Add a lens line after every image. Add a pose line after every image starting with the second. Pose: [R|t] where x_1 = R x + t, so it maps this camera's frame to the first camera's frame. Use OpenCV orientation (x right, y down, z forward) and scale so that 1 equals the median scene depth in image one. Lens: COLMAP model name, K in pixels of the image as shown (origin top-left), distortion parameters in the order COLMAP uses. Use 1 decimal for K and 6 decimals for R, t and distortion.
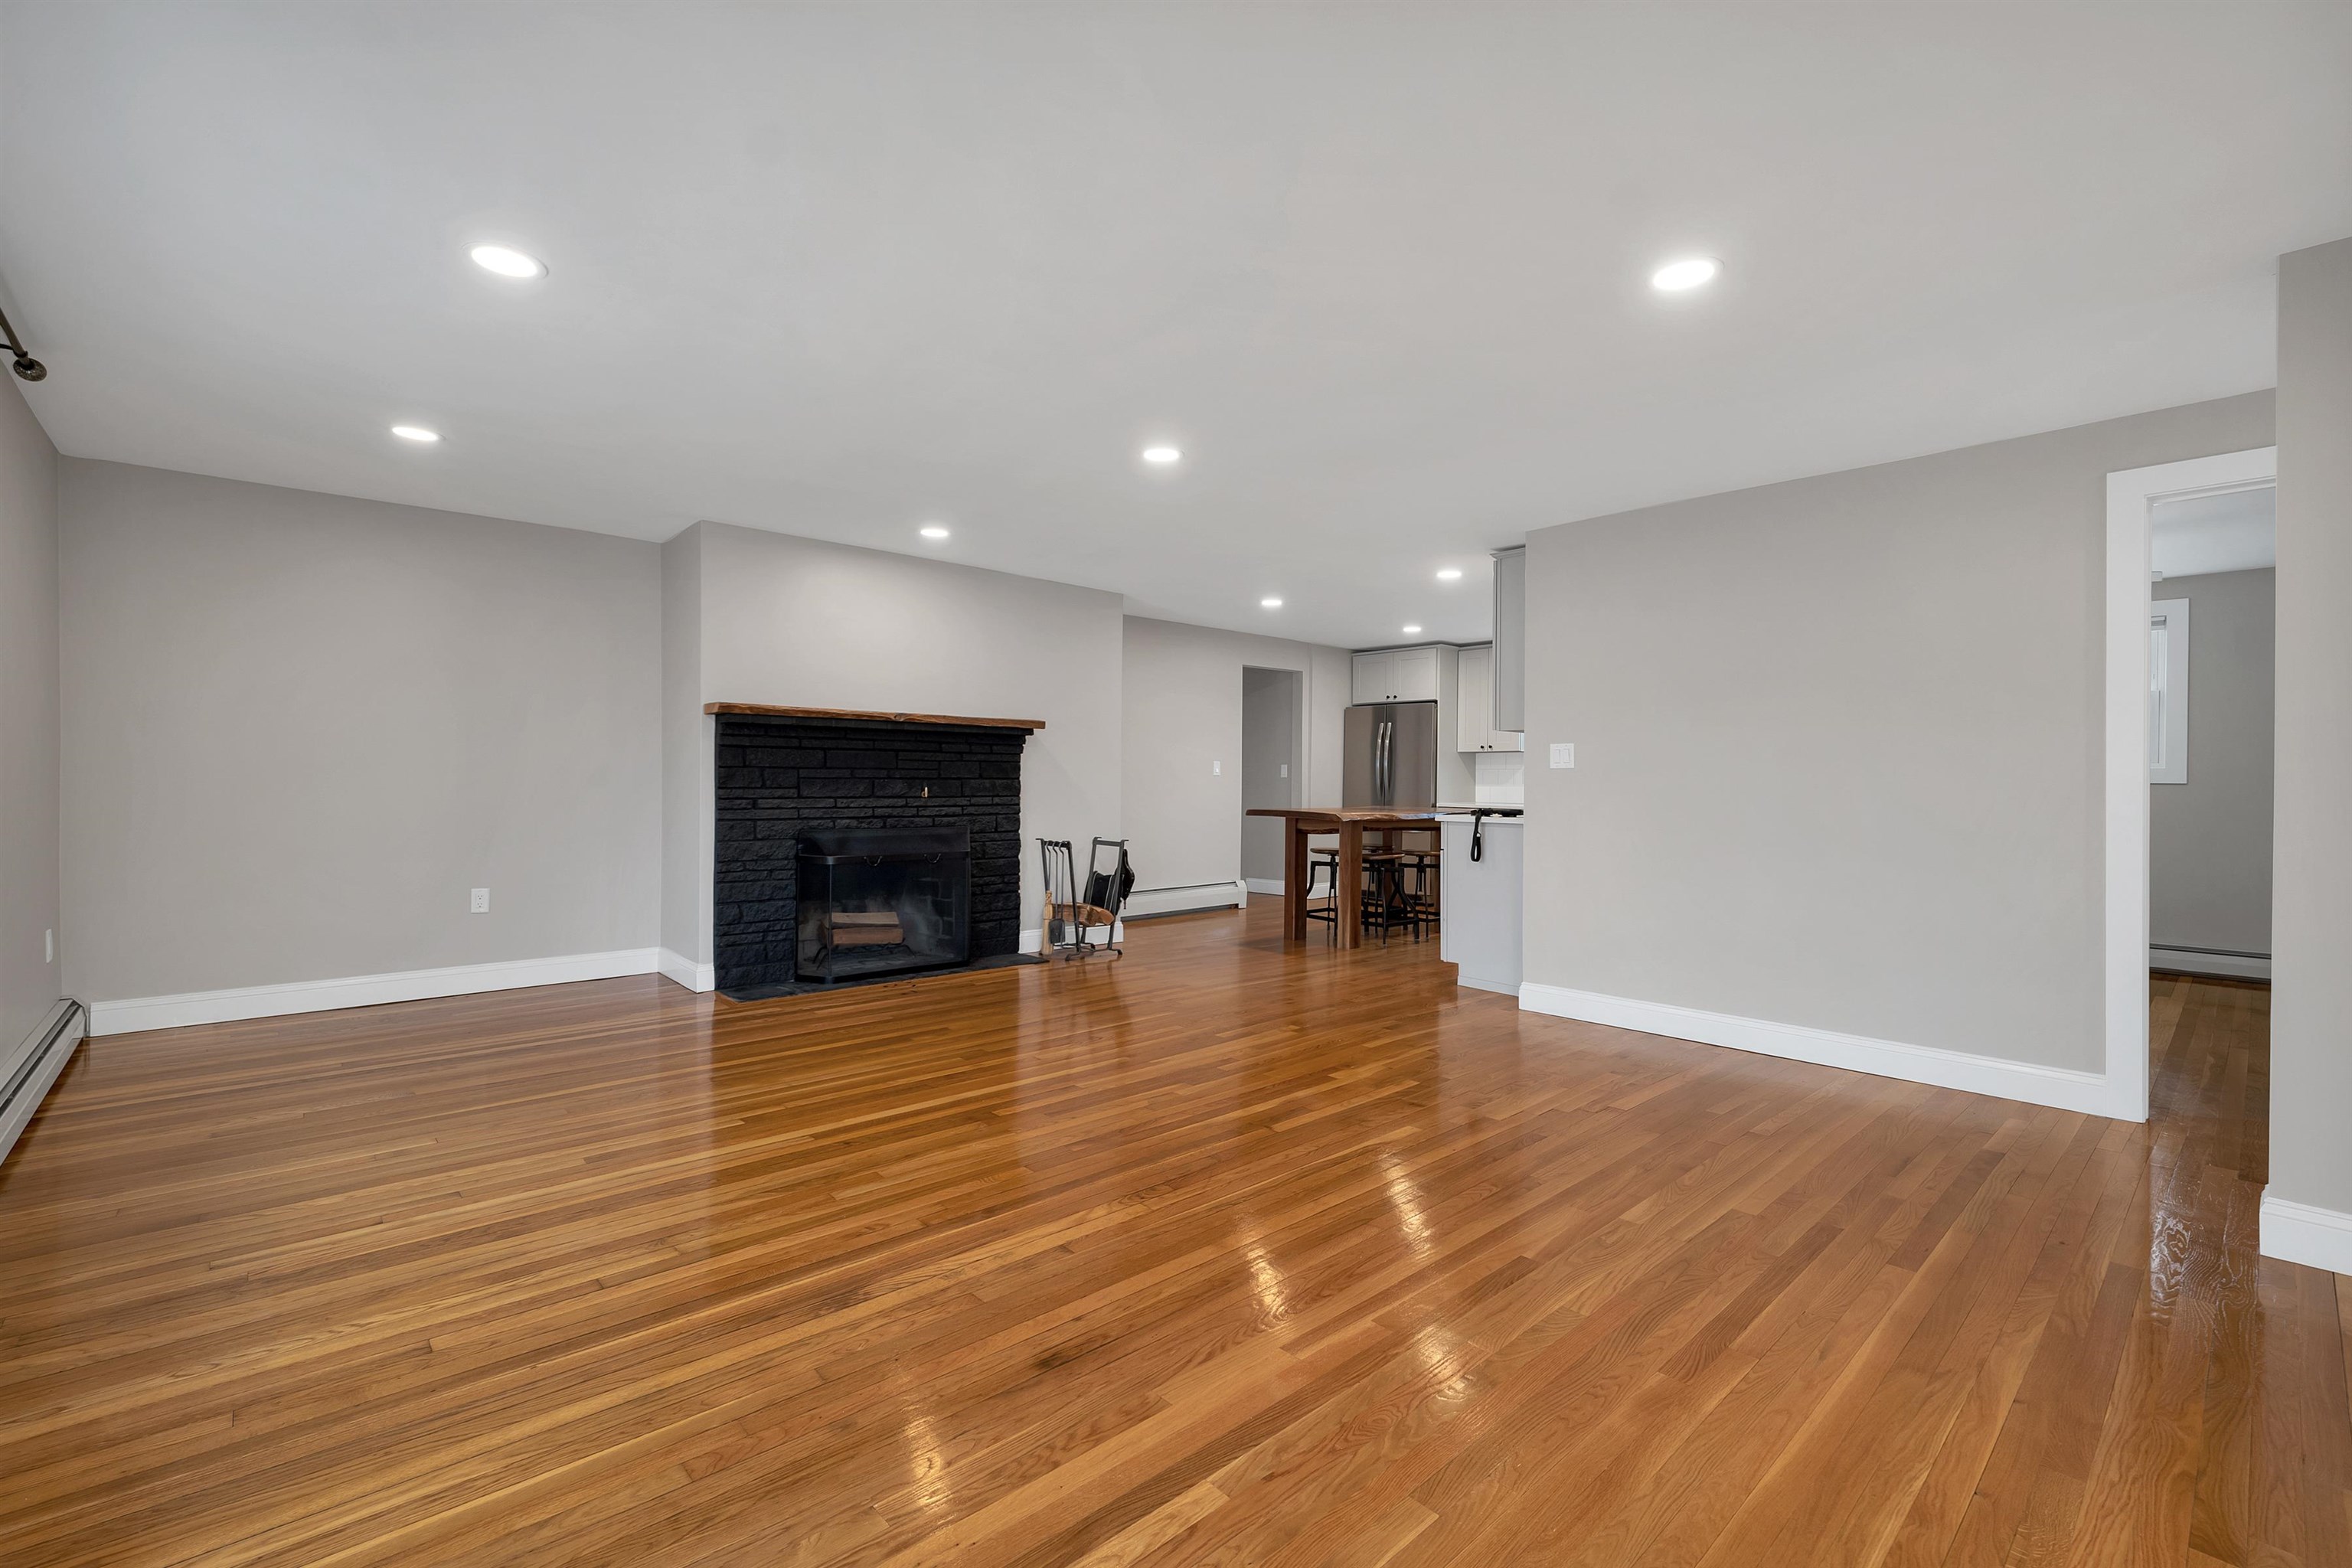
lens RADIAL K [[1004.9, 0, 1176.7], [0, 1004.9, 785.3], [0, 0, 1]] dist [0.000582, -0.000077]
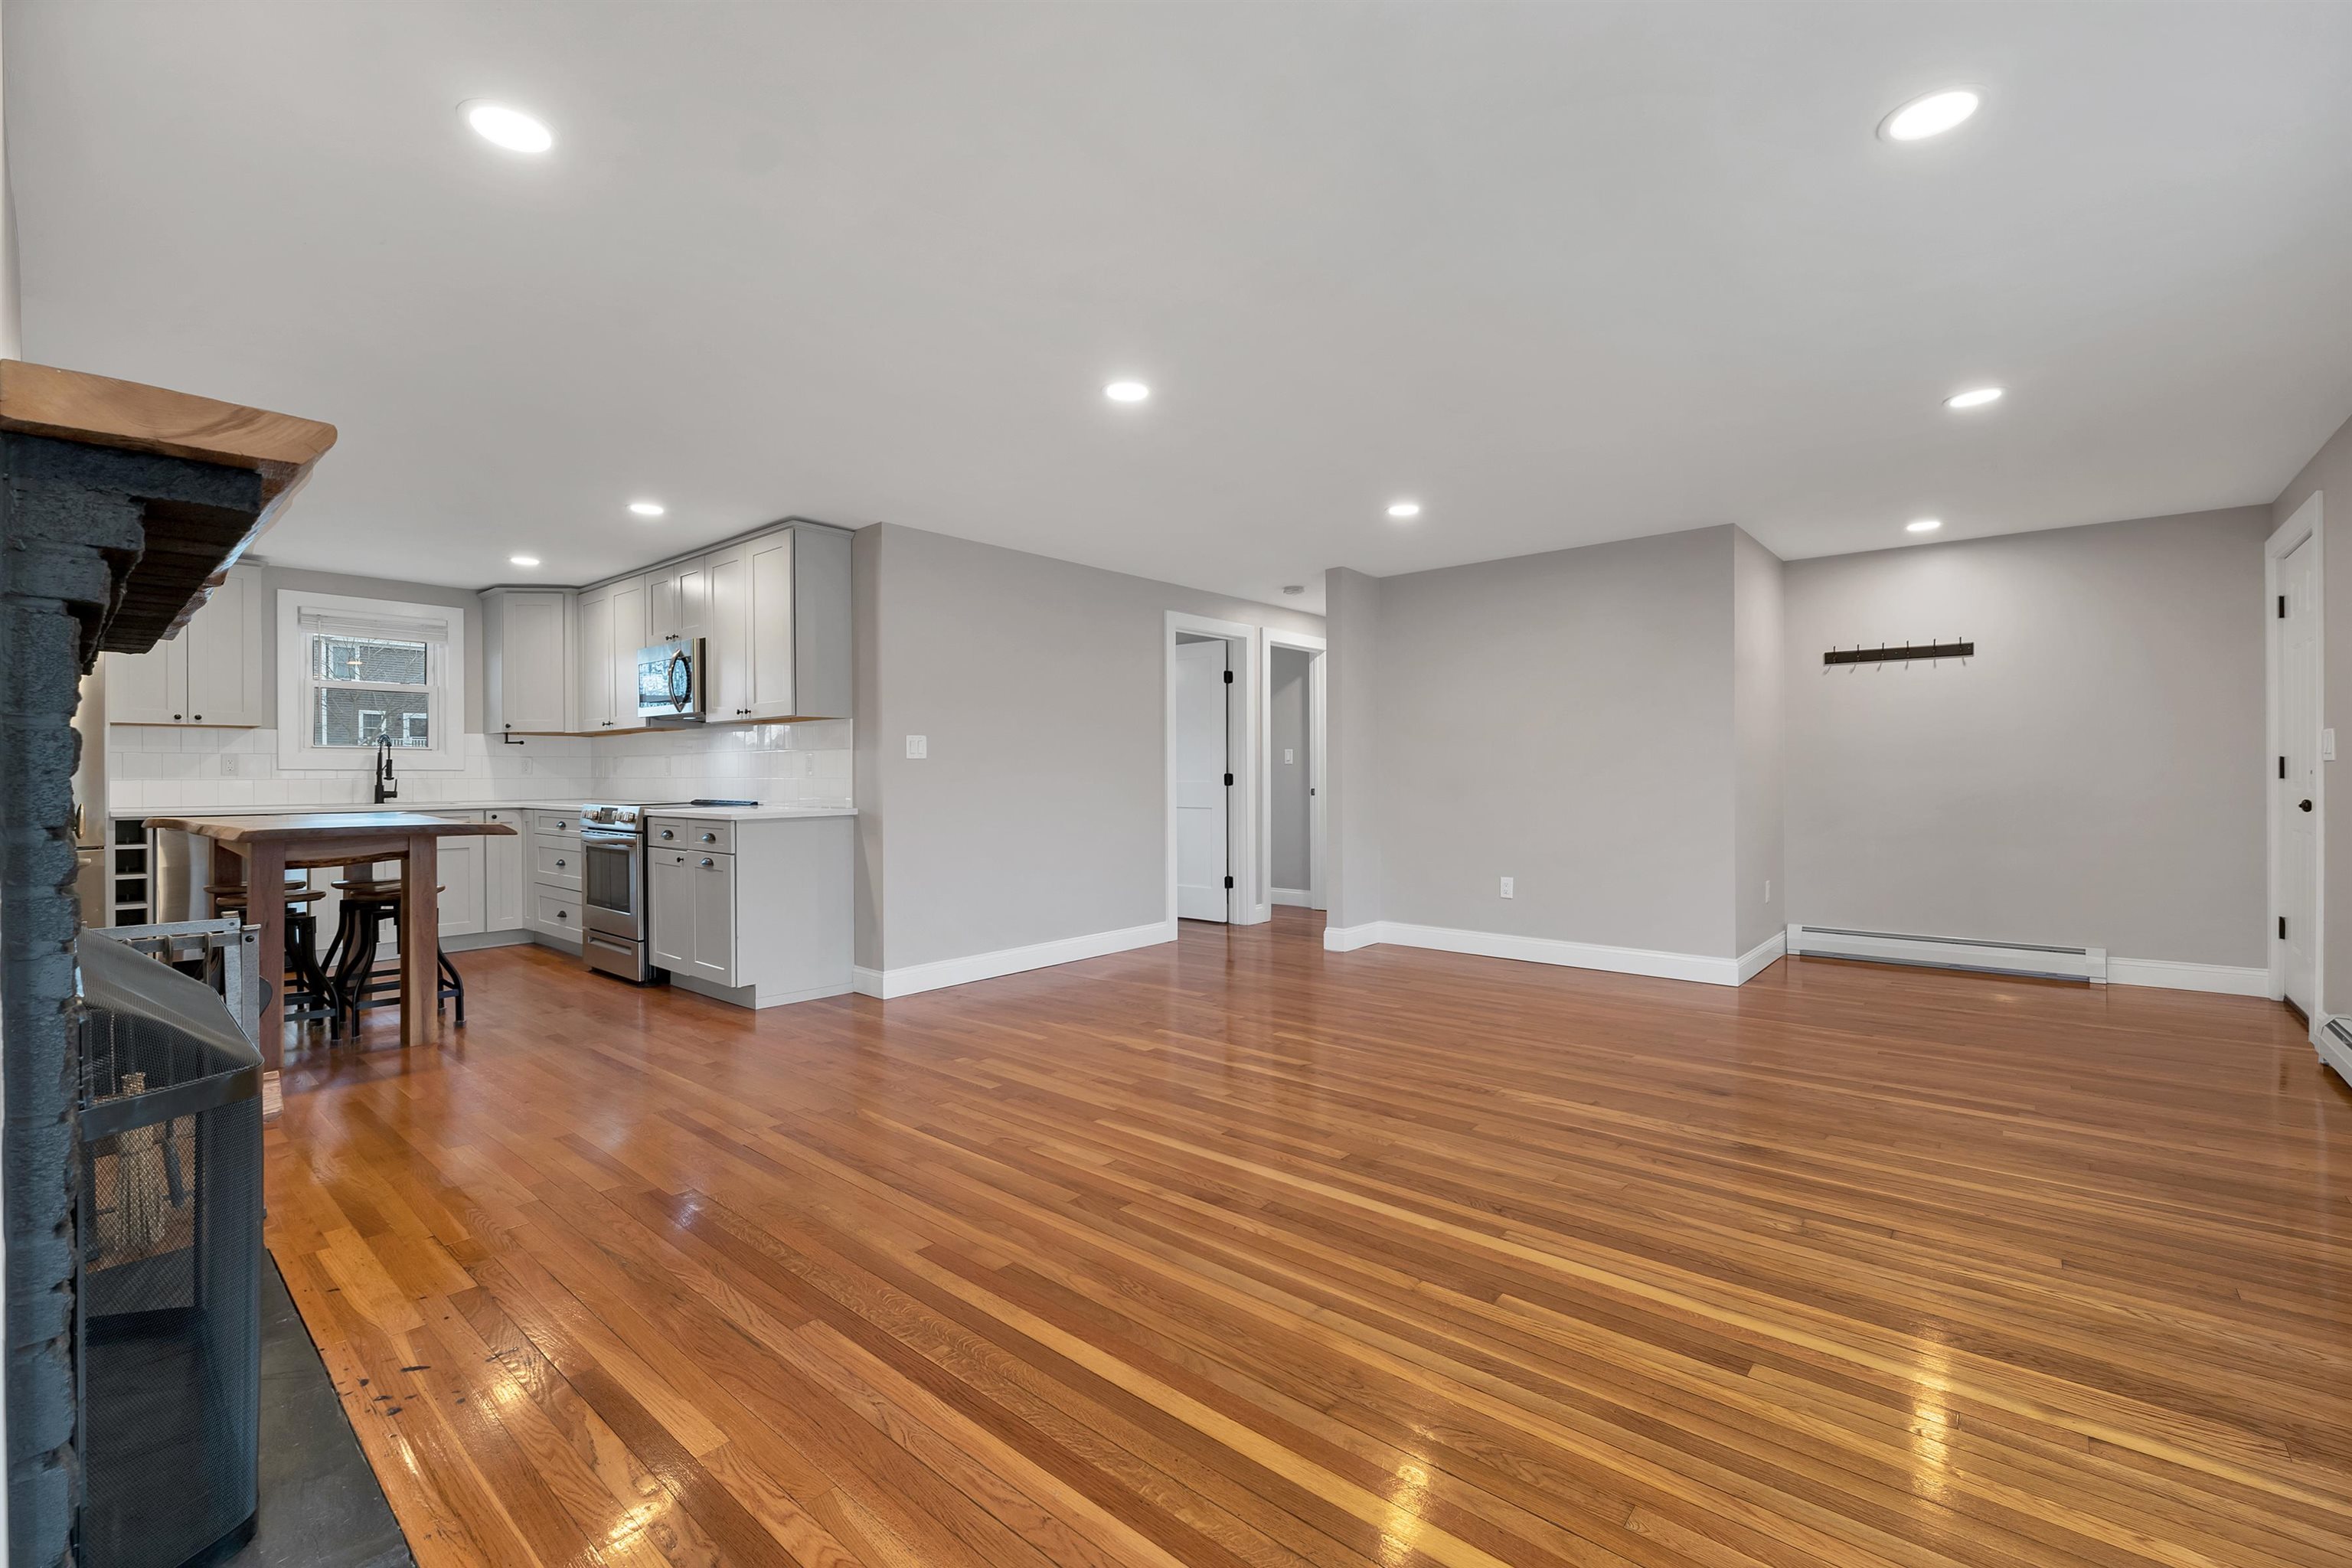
lens RADIAL K [[999.0, 0, 1176.5], [0, 999.0, 777.1], [0, 0, 1]] dist [-0.001936, -0.000205]
pose [[-0.124102, -0.010399, 0.992215, -0.665870], [0.005613, 0.999922, 0.011182, -0.007554], [-0.992254, 0.006957, -0.124034, 0.818769]]
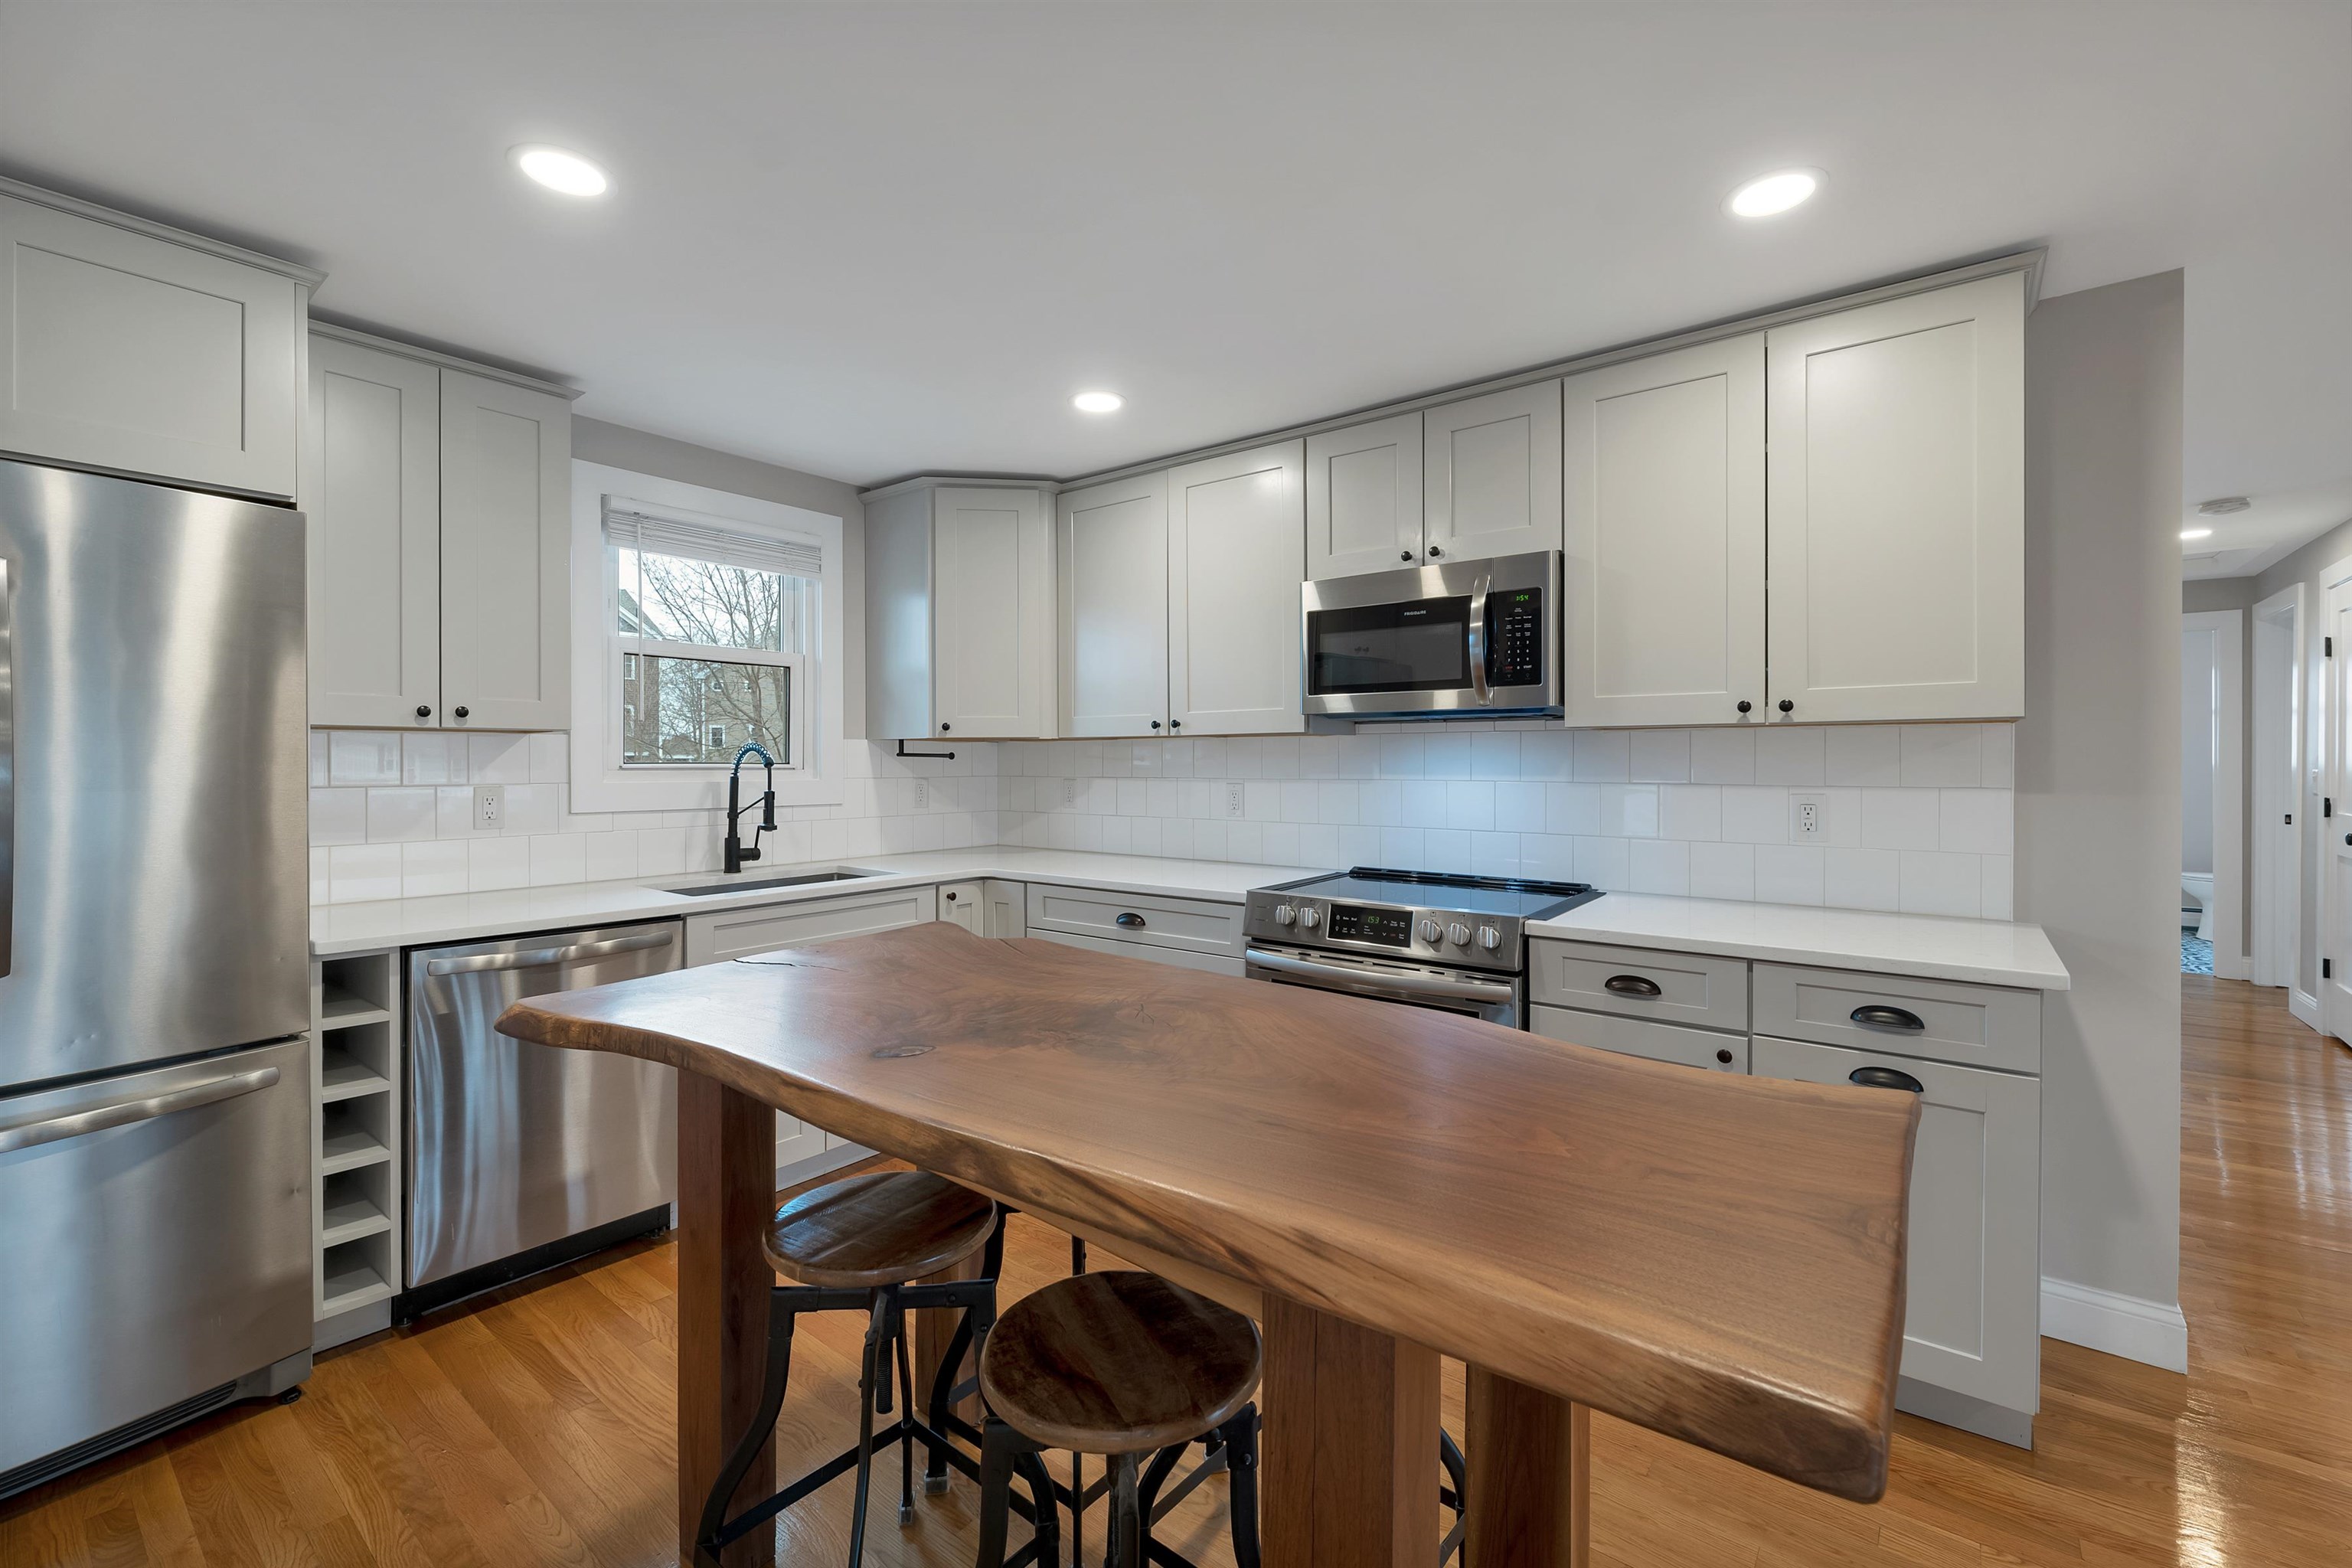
lens RADIAL K [[988.0, 0, 1175.1], [0, 988.0, 758.2], [0, 0, 1]] dist [0.000530, -0.000062]
pose [[-0.165339, -0.006162, 0.986217, -0.004263], [0.003562, 0.999970, 0.006845, -0.045488], [-0.986230, 0.004645, -0.165313, 1.469664]]
